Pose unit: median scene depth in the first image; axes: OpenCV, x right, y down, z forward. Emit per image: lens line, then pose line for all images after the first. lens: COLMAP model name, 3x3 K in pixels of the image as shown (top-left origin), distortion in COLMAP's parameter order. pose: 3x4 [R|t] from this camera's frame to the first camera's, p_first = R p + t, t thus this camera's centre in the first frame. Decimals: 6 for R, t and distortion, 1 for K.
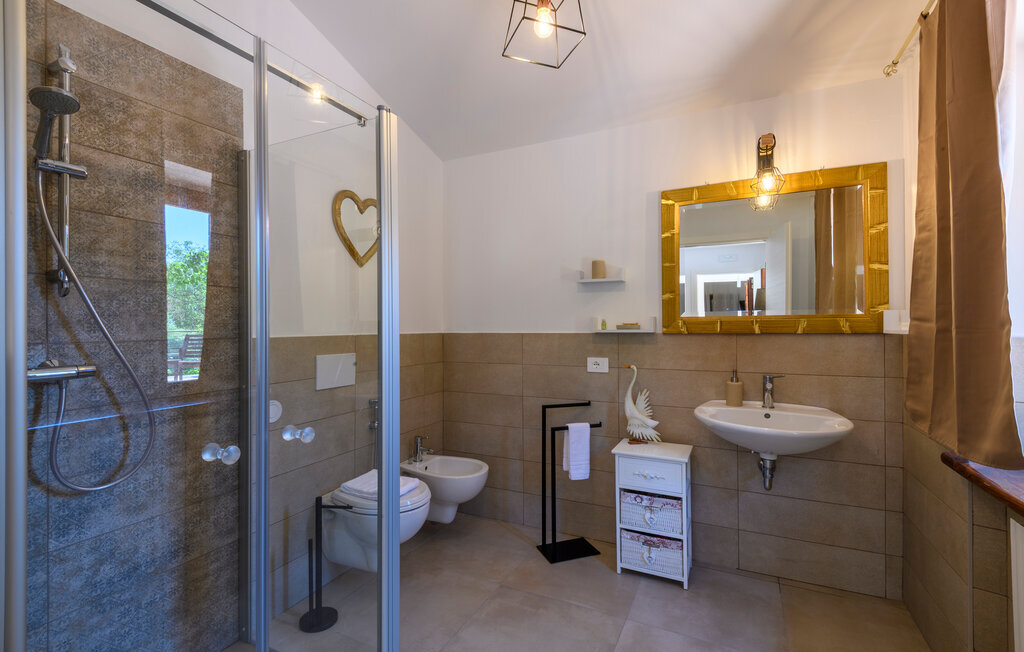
lens RADIAL K [[453.9, 0, 534.5], [0, 453.9, 330.4], [0, 0, 1]] dist [-0.003312, -0.001130]
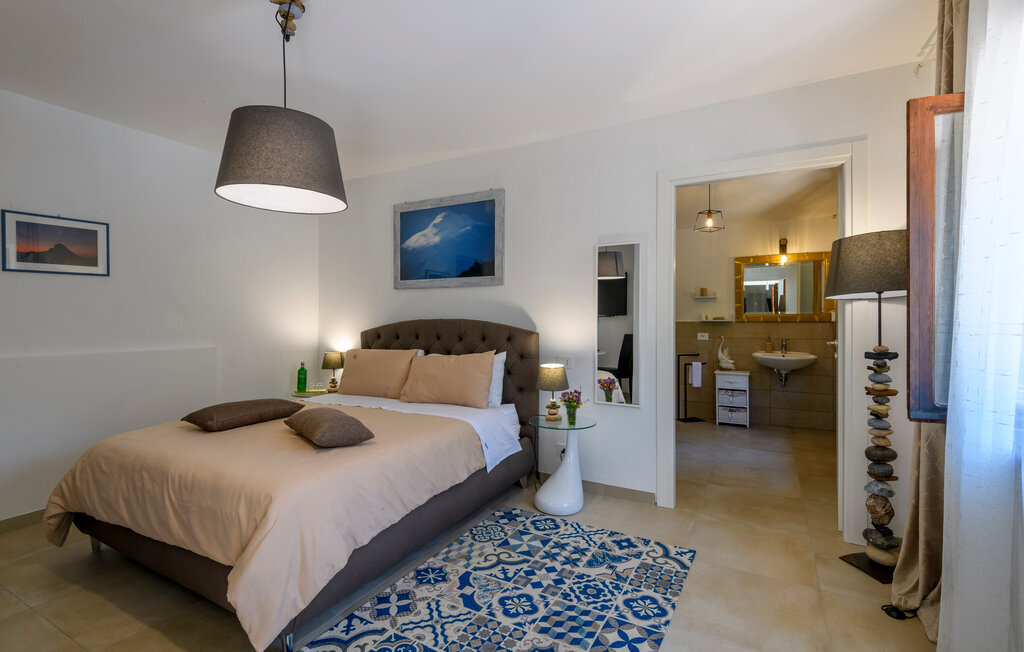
lens RADIAL K [[464.2, 0, 512.0], [0, 464.2, 326.0], [0, 0, 1]] dist [-0.018639, -0.000092]
pose [[0.997156, 0.002018, -0.075337, -0.656862], [-0.001609, 0.999984, 0.005488, 0.017248], [0.075347, -0.005351, 0.997143, -1.376105]]
